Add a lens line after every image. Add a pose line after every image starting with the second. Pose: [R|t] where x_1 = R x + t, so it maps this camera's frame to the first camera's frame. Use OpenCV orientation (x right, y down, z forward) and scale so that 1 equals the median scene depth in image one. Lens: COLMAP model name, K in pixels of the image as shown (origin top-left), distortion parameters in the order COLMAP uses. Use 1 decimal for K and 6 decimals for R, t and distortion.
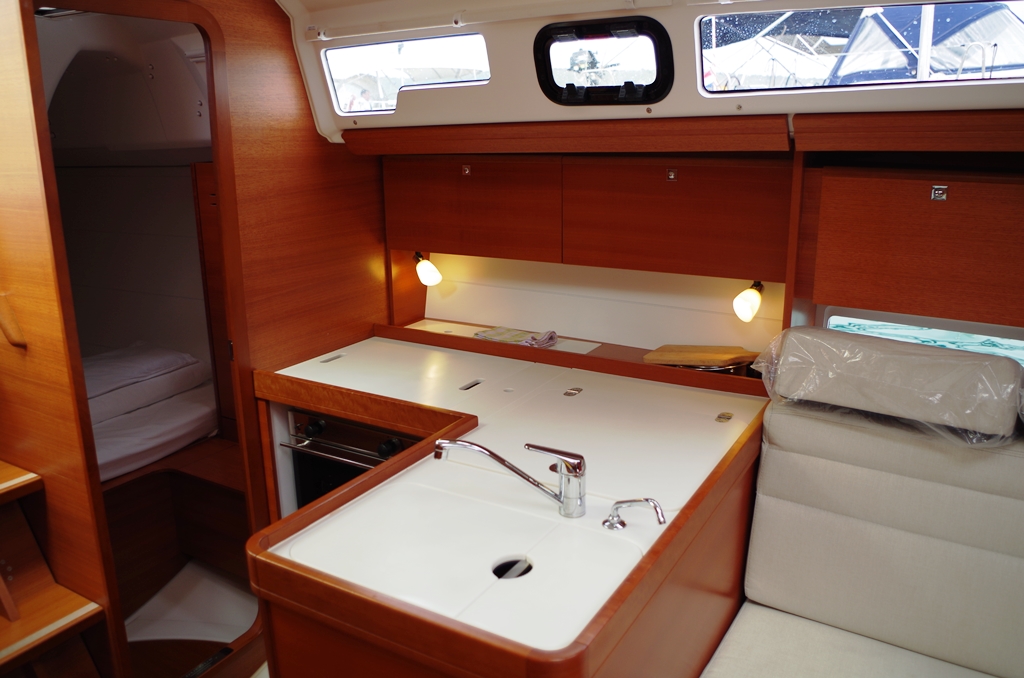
lens RADIAL K [[786.9, 0, 511.1], [0, 786.9, 322.2], [0, 0, 1]] dist [-0.059256, 0.001559]
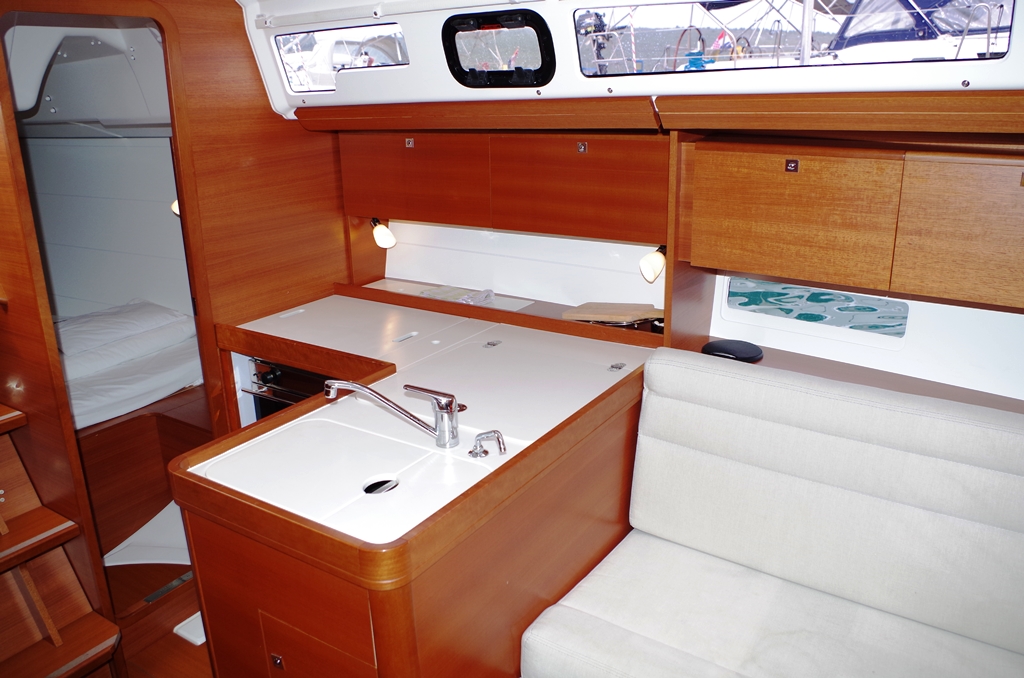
lens RADIAL K [[784.7, 0, 512.7], [0, 784.7, 319.1], [0, 0, 1]] dist [-0.073535, 0.008582]
pose [[0.999255, 0.003551, -0.038426, 0.142319], [-0.001749, 0.998902, 0.046821, 0.000946], [0.038550, -0.046719, 0.998164, -0.101589]]
